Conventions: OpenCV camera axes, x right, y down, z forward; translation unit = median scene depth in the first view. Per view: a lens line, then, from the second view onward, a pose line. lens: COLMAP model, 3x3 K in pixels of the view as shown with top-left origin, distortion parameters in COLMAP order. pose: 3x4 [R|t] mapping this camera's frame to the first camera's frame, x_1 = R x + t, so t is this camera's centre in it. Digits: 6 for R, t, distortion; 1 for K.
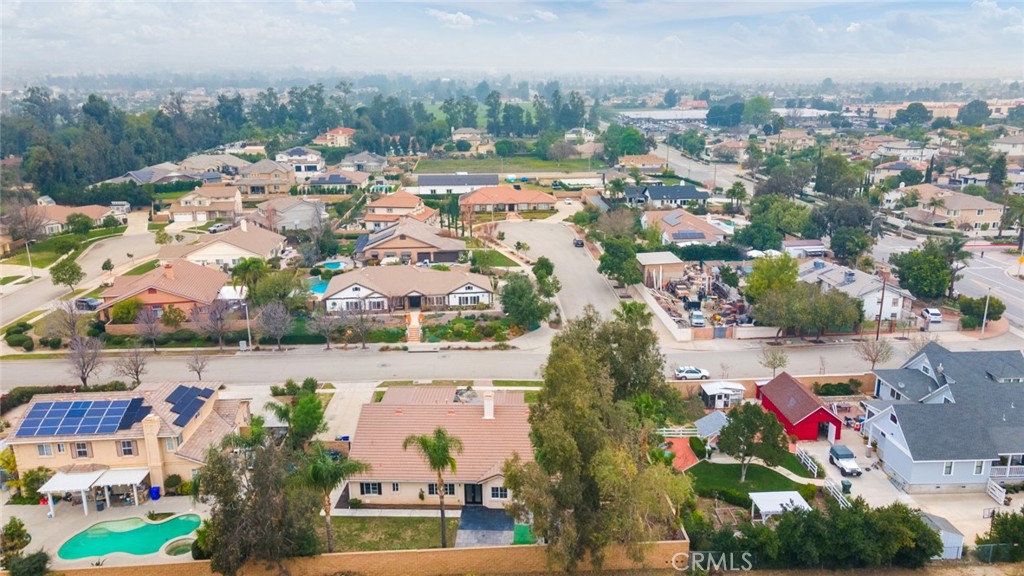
lens RADIAL K [[746.3, 0, 512.0], [0, 746.3, 288.0], [0, 0, 1]] dist [0.002312, 0.089687]
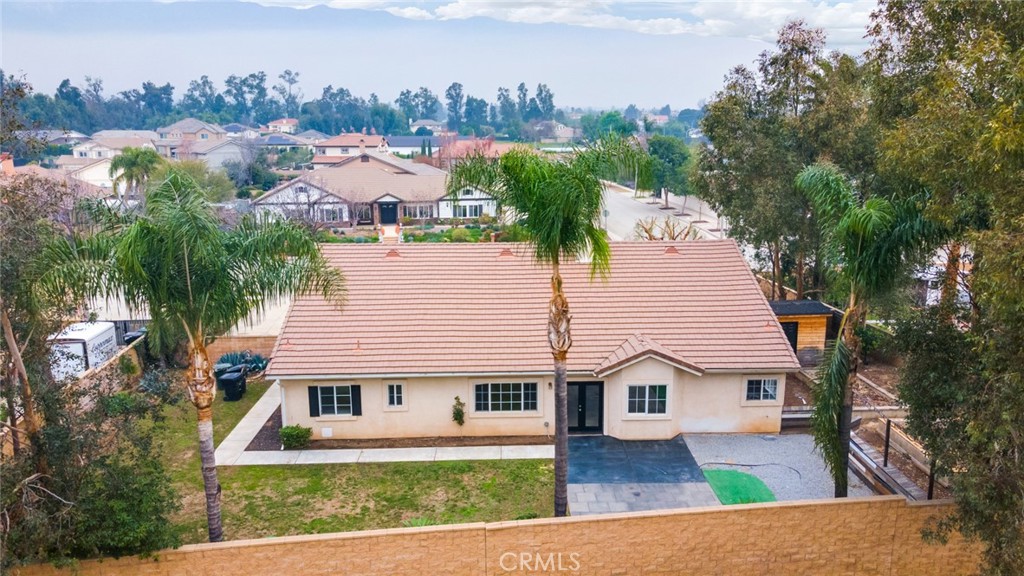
lens RADIAL K [[746.3, 0, 512.0], [0, 746.3, 288.0], [0, 0, 1]] dist [0.002312, 0.089687]
pose [[0.997689, -0.012435, 0.066803, -0.070660], [0.015839, 0.998590, -0.050667, 0.137140], [-0.066078, 0.051608, 0.996479, 0.346842]]
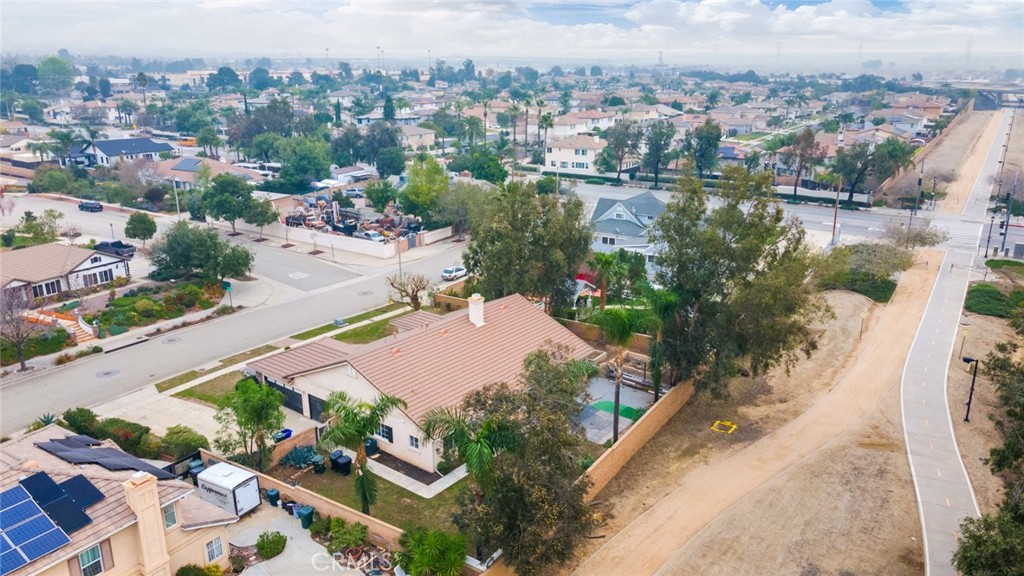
lens RADIAL K [[746.3, 0, 512.0], [0, 746.3, 288.0], [0, 0, 1]] dist [0.002312, 0.089687]
pose [[0.580334, -0.229159, 0.781472, -0.430117], [0.213807, 0.968805, 0.125316, 0.022675], [-0.785811, 0.094359, 0.611226, 0.291722]]
